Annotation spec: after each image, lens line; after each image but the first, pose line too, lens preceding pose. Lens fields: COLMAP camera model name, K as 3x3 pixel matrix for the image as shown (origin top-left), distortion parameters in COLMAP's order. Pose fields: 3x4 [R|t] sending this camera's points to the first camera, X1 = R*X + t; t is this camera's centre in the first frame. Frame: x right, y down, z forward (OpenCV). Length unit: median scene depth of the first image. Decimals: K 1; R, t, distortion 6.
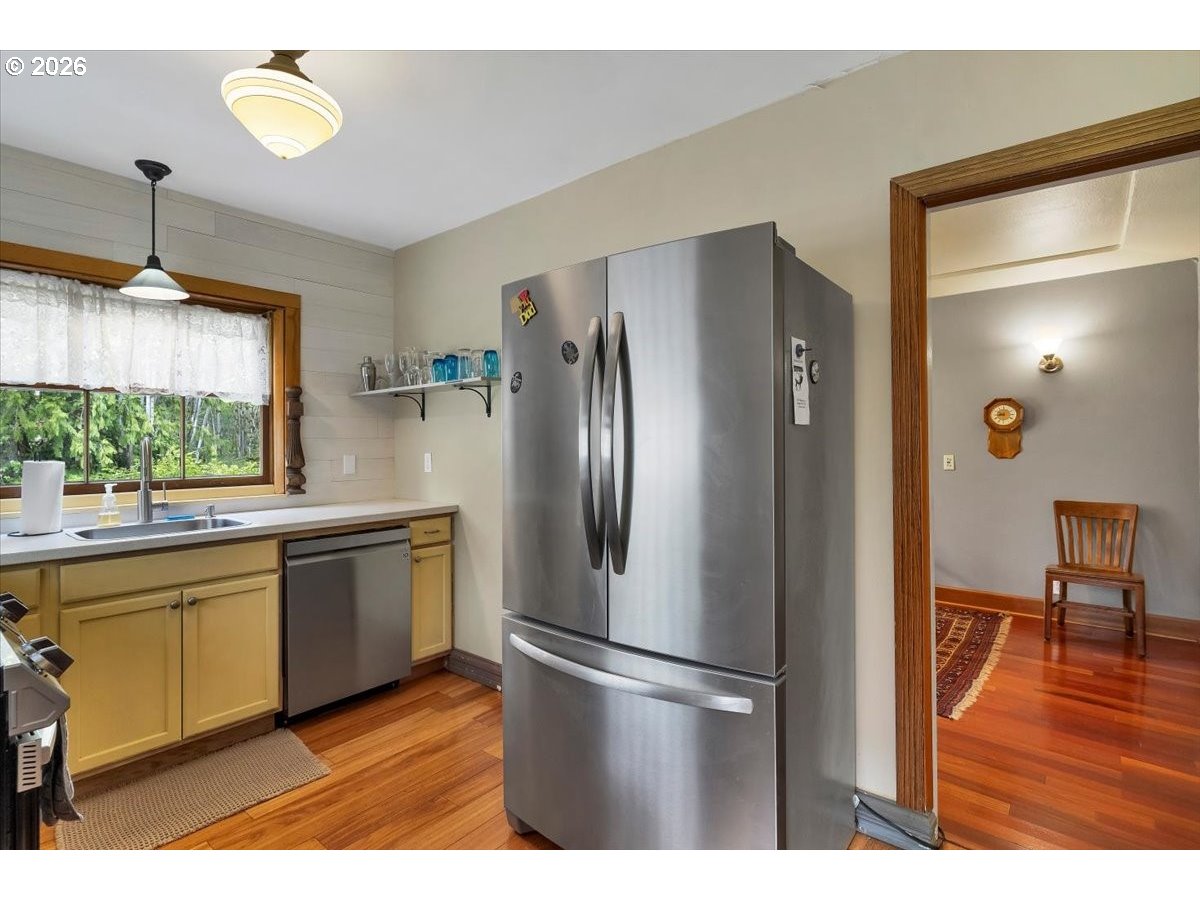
lens RADIAL K [[588.2, 0, 595.3], [0, 588.2, 453.3], [0, 0, 1]] dist [0.000610, 0.000340]
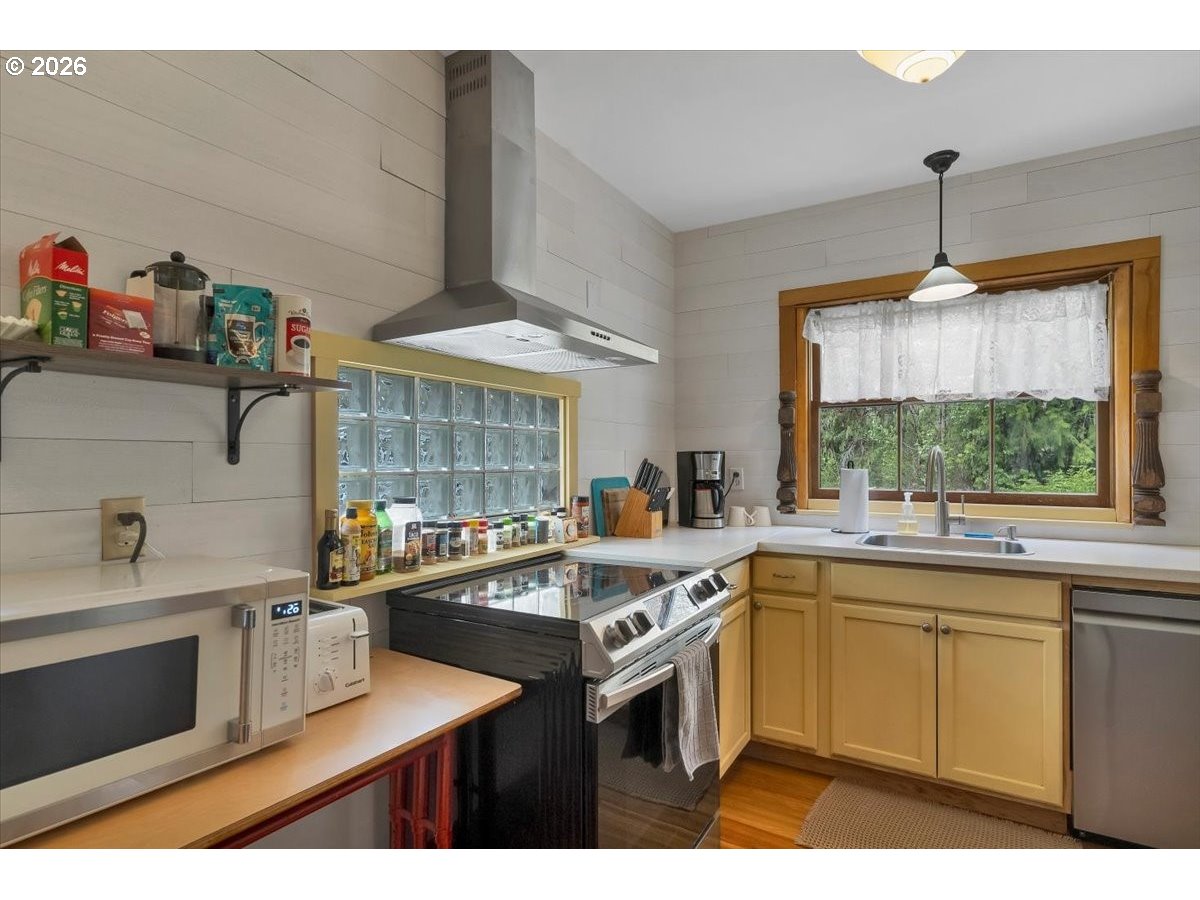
lens RADIAL K [[613.3, 0, 597.6], [0, 613.3, 464.1], [0, 0, 1]] dist [-0.002674, -0.000543]
pose [[0.145227, 0.015771, -0.989273, 0.135350], [-0.015273, 0.999790, 0.013697, -0.003387], [0.989280, 0.013120, 0.145438, 0.302716]]
